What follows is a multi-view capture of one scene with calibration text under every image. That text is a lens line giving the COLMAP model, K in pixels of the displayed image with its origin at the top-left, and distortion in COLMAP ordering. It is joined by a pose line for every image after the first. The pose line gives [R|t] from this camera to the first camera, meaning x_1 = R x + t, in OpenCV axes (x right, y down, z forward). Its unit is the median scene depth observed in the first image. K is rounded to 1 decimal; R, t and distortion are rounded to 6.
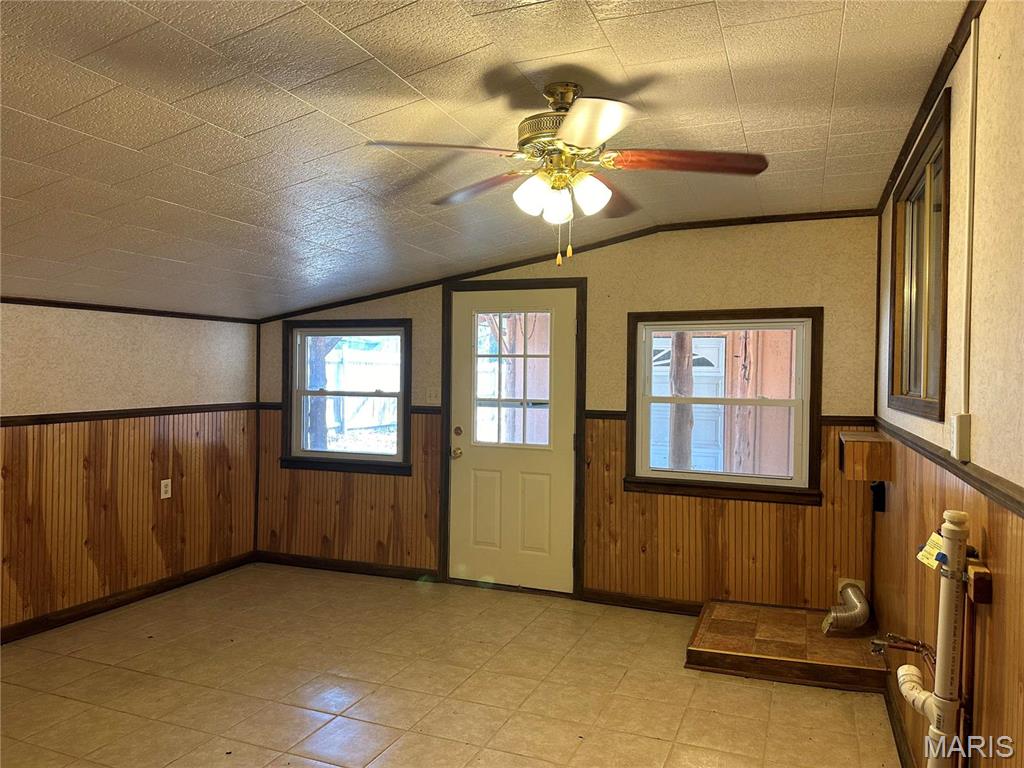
lens RADIAL K [[727.6, 0, 516.9], [0, 727.6, 380.2], [0, 0, 1]] dist [0.126955, -0.148025]
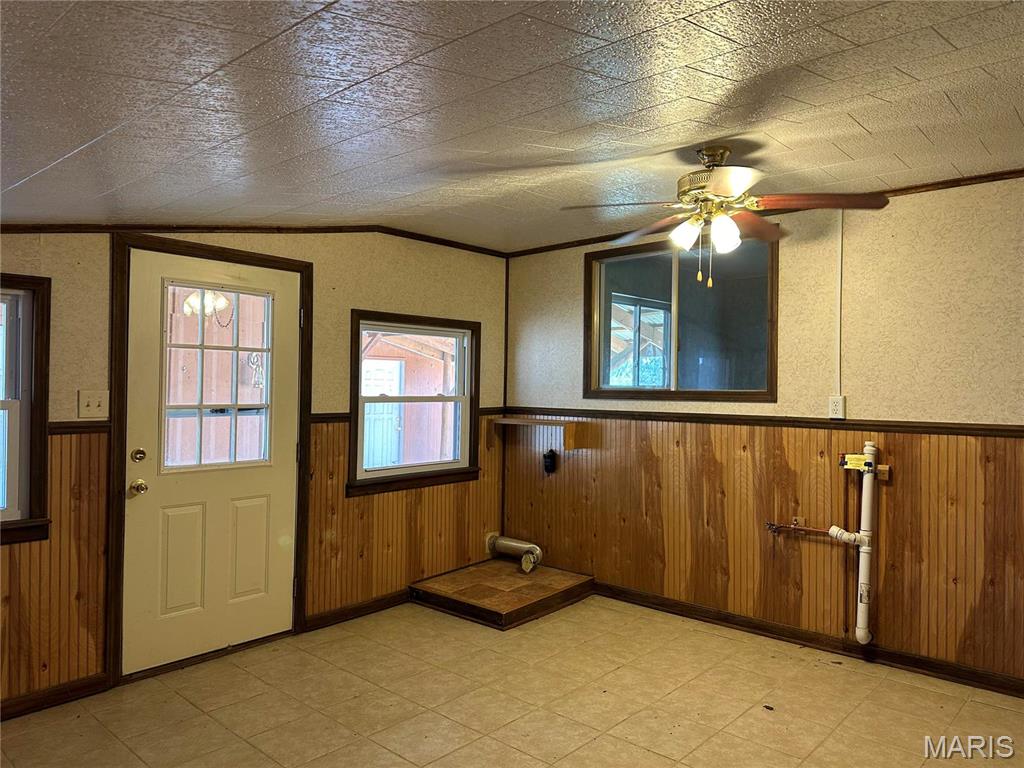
lens RADIAL K [[727.6, 0, 508.0], [0, 727.6, 381.3], [0, 0, 1]] dist [0.126955, -0.148025]
pose [[0.344754, -0.003810, 0.938685, -0.673102], [0.000531, 0.999992, 0.003864, -0.001838], [-0.938693, -0.000834, 0.344753, 0.484671]]
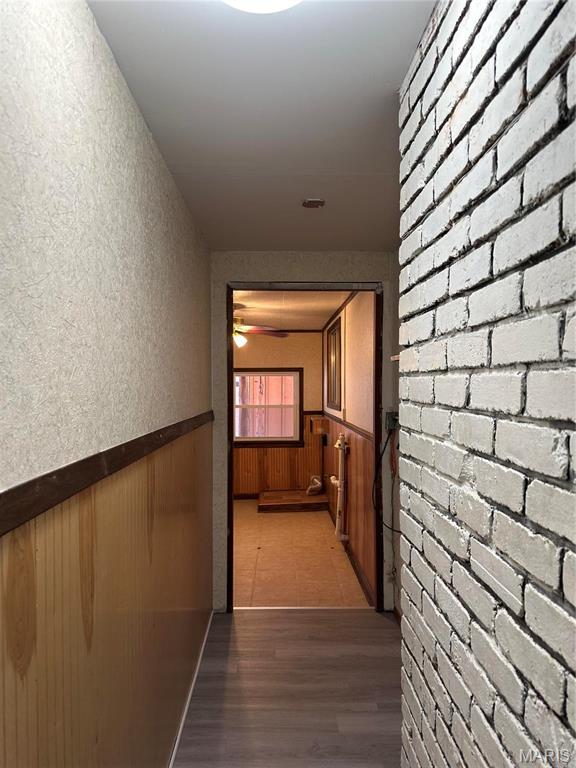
lens RADIAL K [[545.7, 0, 285.0], [0, 545.7, 387.3], [0, 0, 1]] dist [0.126955, -0.148025]
pose [[0.926283, -0.018385, 0.376380, -0.305639], [0.020098, 0.999798, -0.000624, -0.029059], [-0.376292, 0.008142, 0.926465, -0.615454]]
